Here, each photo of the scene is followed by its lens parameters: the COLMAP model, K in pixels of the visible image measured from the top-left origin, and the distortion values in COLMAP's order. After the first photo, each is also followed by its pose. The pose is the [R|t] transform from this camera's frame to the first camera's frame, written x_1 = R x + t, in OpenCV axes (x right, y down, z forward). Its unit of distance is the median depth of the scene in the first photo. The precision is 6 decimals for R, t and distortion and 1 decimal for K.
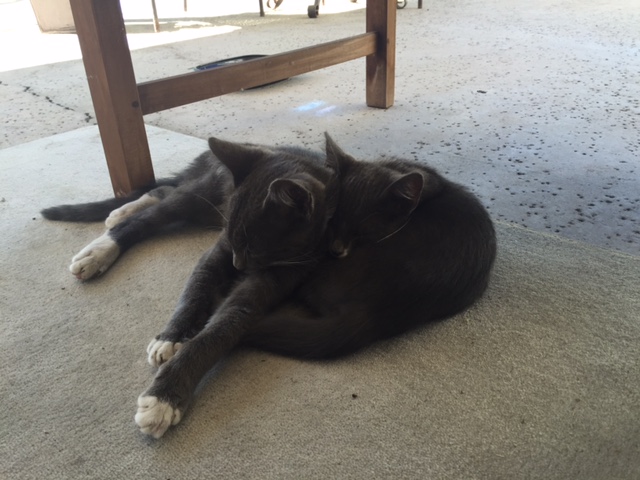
lens RADIAL K [[560.8, 0, 320.0], [0, 560.8, 240.0], [0, 0, 1]] dist [0.096665, -0.161905]
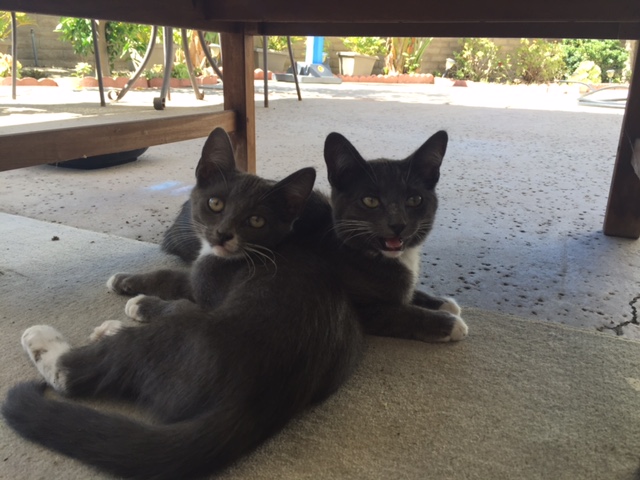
lens RADIAL K [[560.8, 0, 320.0], [0, 560.8, 240.0], [0, 0, 1]] dist [0.096665, -0.161905]
pose [[0.964026, -0.020663, 0.265004, -0.029492], [0.066008, 0.984354, -0.163370, 0.023477], [-0.257482, 0.174986, 0.950307, 0.134386]]
